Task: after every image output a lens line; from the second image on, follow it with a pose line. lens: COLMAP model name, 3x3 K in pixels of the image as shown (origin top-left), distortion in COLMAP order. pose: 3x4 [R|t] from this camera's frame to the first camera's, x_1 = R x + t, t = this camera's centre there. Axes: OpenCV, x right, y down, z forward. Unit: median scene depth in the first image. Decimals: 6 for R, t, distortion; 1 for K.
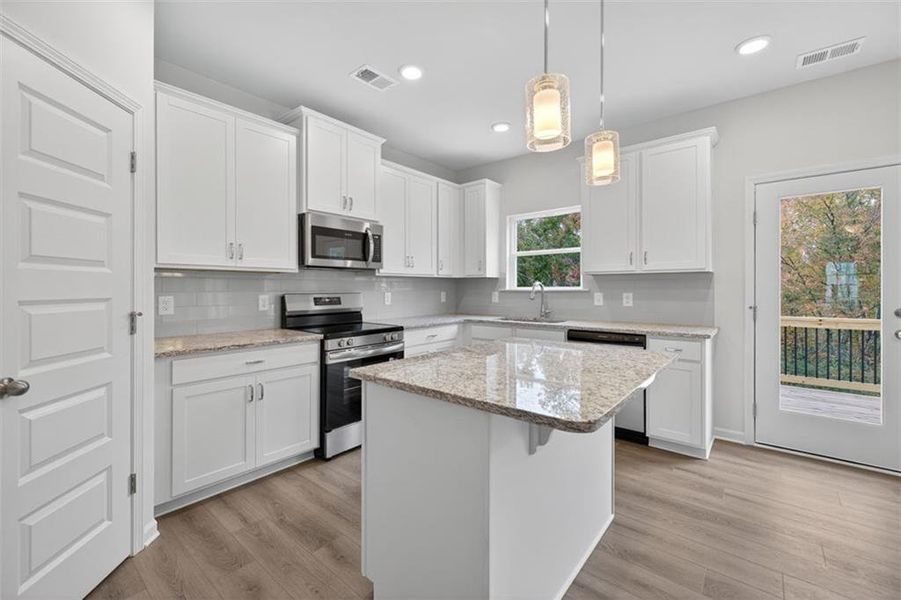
lens RADIAL K [[377.6, 0, 448.6], [0, 377.6, 291.0], [0, 0, 1]] dist [0.008586, -0.000192]
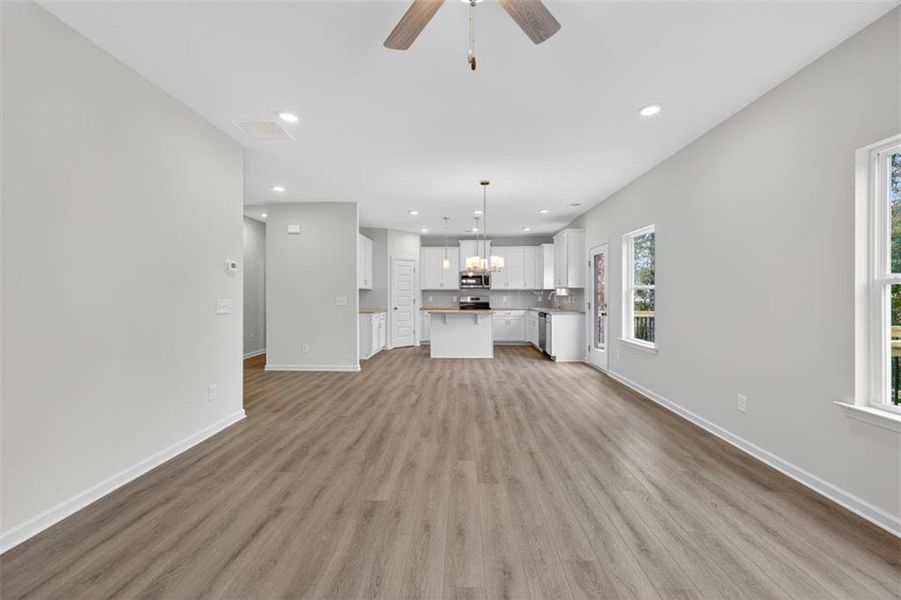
lens RADIAL K [[375.5, 0, 448.2], [0, 375.5, 292.8], [0, 0, 1]] dist [0.007023, -0.000117]
pose [[0.609248, -0.000466, -0.792980, 1.911631], [-0.006033, 0.999968, -0.005223, -0.003813], [0.792957, 0.007966, 0.609226, -0.958185]]
